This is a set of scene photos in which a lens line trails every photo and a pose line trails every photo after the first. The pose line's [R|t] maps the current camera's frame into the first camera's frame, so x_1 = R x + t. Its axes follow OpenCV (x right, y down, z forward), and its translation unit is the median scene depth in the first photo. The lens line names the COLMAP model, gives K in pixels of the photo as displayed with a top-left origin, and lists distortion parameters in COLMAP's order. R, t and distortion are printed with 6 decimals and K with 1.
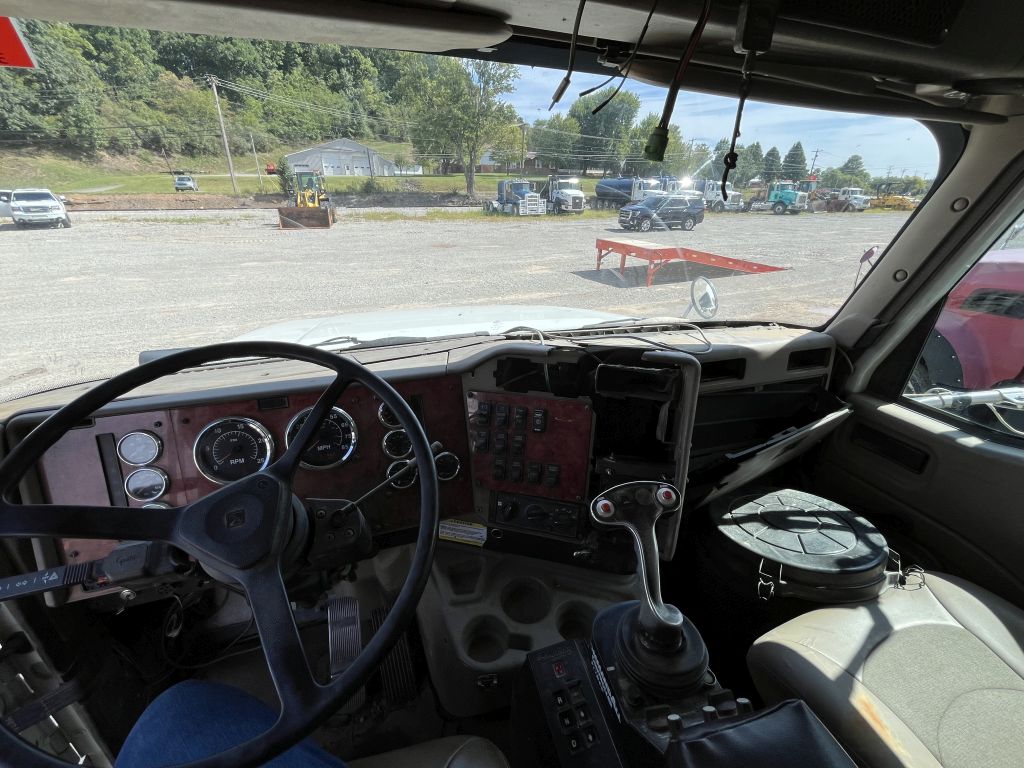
lens RADIAL K [[411.7, 0, 509.6], [0, 411.7, 379.8], [0, 0, 1]] dist [-0.002721, -0.000295]
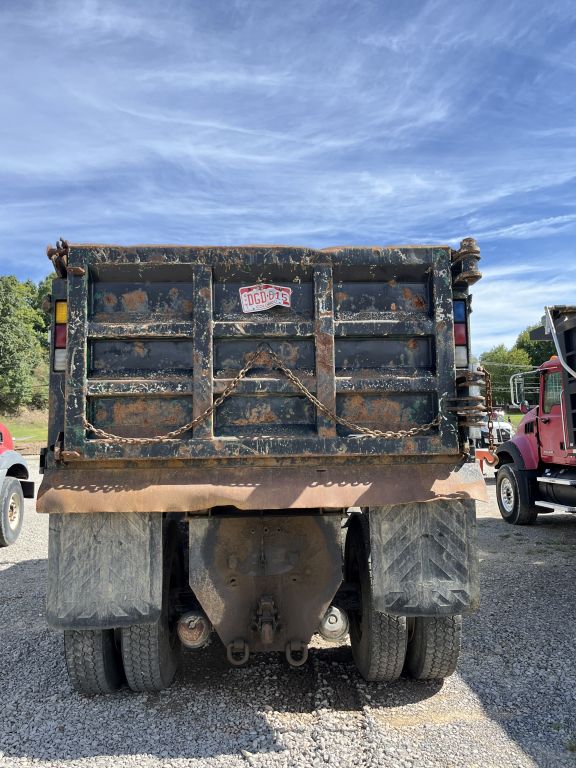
lens RADIAL K [[609.2, 0, 290.2], [0, 609.2, 390.1], [0, 0, 1]] dist [0.028461, -0.015073]
pose [[0.961436, -0.046319, -0.271100, 0.041439], [-0.092553, 0.873736, -0.477513, 0.063430], [0.258988, 0.484189, 0.835755, -0.104310]]
